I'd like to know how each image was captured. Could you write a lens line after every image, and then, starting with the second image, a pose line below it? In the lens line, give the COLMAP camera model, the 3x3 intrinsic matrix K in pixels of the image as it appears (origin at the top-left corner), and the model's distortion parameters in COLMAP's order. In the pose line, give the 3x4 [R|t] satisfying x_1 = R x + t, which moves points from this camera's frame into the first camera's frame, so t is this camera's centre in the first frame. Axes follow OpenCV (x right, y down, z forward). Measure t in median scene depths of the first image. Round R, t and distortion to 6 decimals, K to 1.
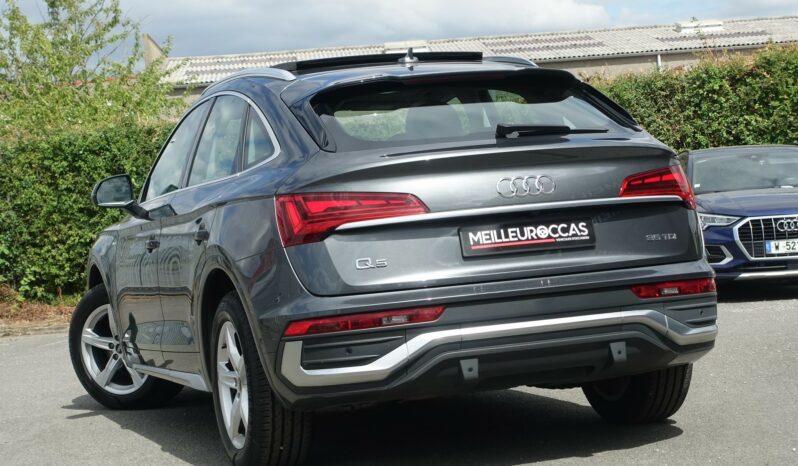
lens RADIAL K [[1761.7, 0, 399.0], [0, 1761.7, 233.0], [0, 0, 1]] dist [-0.053476, -0.120693]
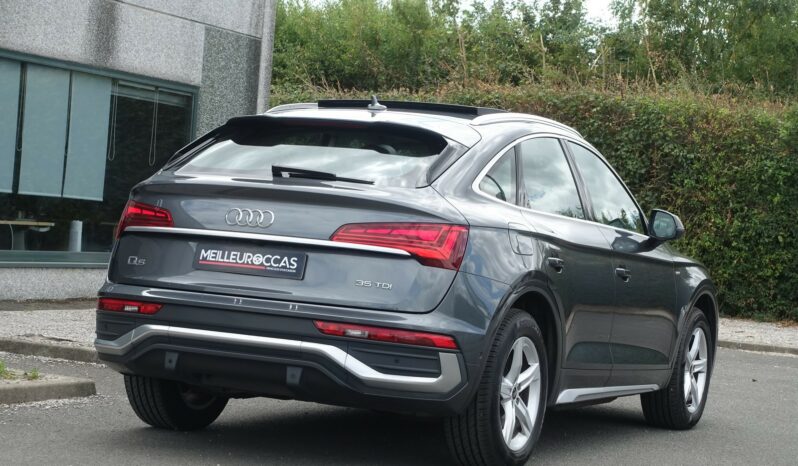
lens RADIAL K [[1727.3, 0, 399.0], [0, 1727.3, 233.0], [0, 0, 1]] dist [0.091638, -0.017164]
pose [[0.698917, 0.137725, -0.701817, 0.935214], [-0.147377, 0.987958, 0.047109, -0.084289], [0.699854, 0.070506, 0.710798, 0.260491]]
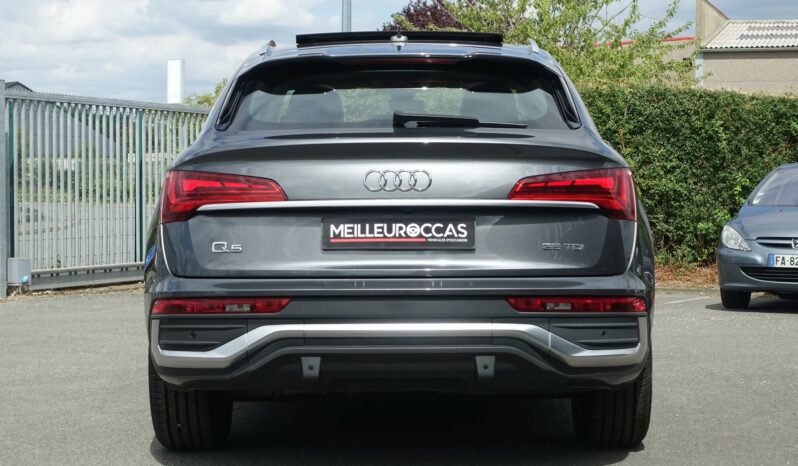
lens RADIAL K [[1727.3, 0, 399.0], [0, 1727.3, 233.0], [0, 0, 1]] dist [0.091638, -0.017164]
pose [[0.939218, 0.084656, -0.332721, 0.379982], [-0.076357, 0.996358, 0.037965, -0.033409], [0.334723, -0.010252, 0.942261, 0.131132]]
